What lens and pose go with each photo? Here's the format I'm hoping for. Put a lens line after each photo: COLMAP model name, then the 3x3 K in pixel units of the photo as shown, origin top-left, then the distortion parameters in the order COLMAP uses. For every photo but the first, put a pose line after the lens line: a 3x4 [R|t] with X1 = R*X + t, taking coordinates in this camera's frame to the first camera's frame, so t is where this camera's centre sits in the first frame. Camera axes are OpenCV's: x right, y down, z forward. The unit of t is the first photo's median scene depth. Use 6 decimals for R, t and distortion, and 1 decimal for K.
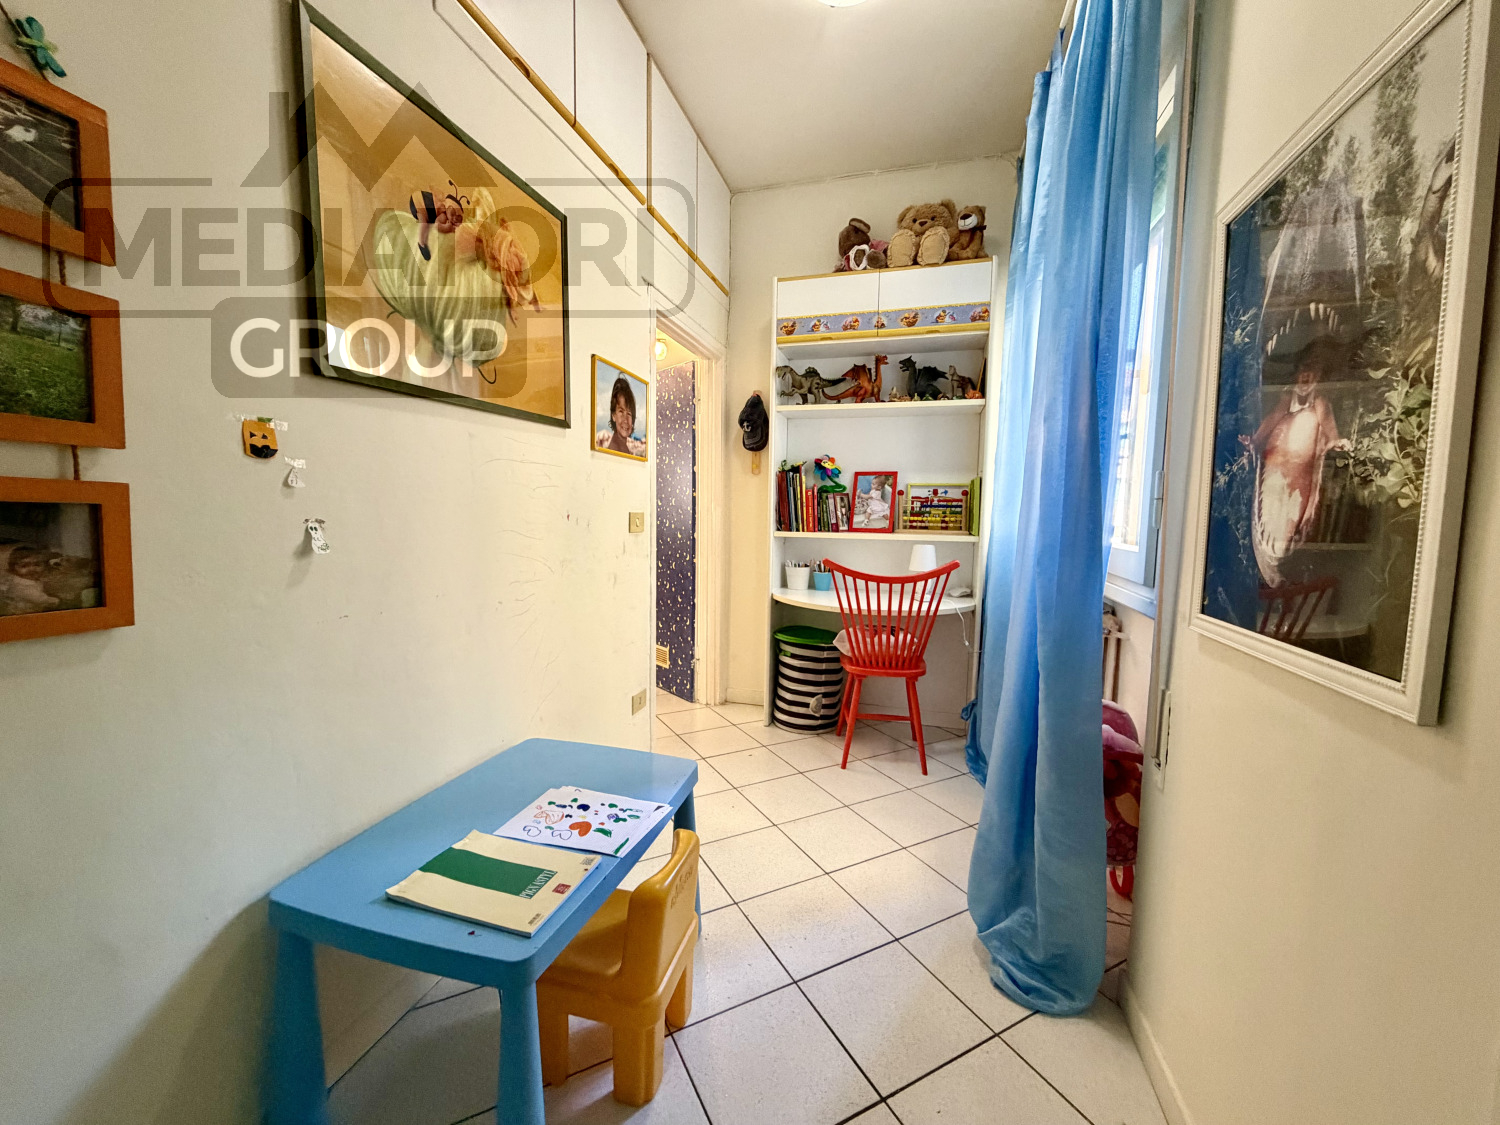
lens RADIAL K [[599.4, 0, 745.2], [0, 599.4, 560.4], [0, 0, 1]] dist [0.000012, -0.000088]
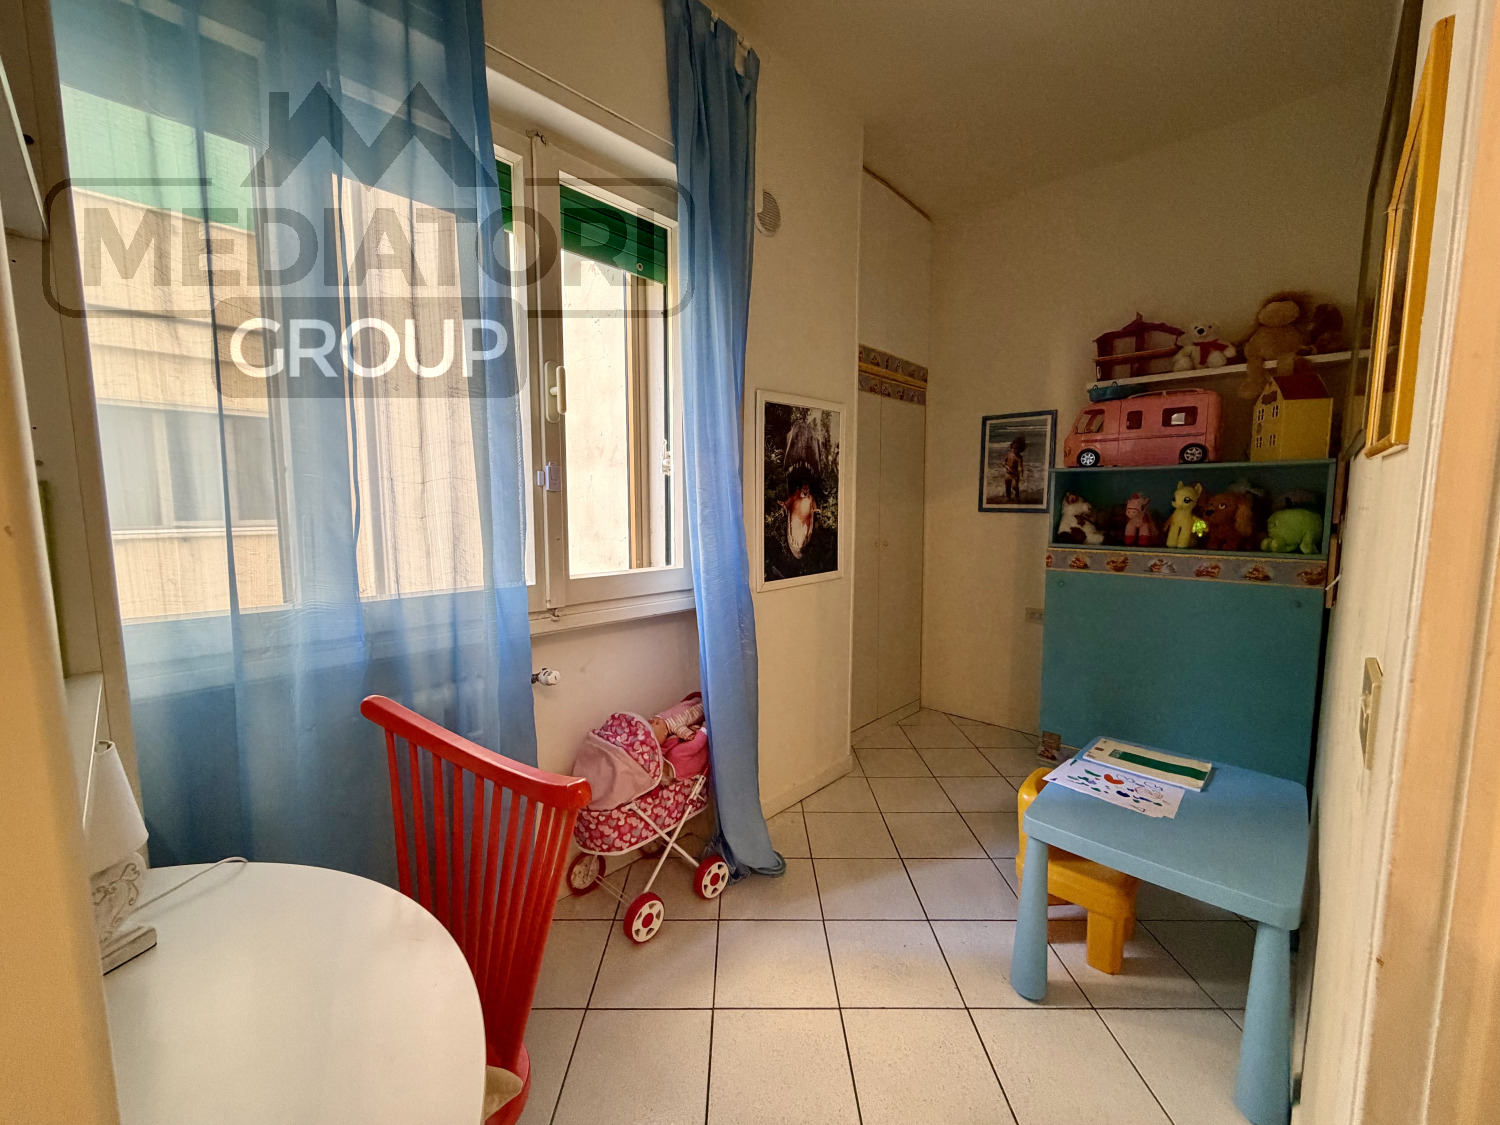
lens RADIAL K [[599.4, 0, 745.2], [0, 599.4, 560.4], [0, 0, 1]] dist [0.000012, -0.000088]
pose [[-0.881016, -0.058261, 0.469485, -0.175543], [0.030506, 0.983326, 0.179272, -0.387481], [-0.472102, 0.172264, -0.864549, 3.001615]]
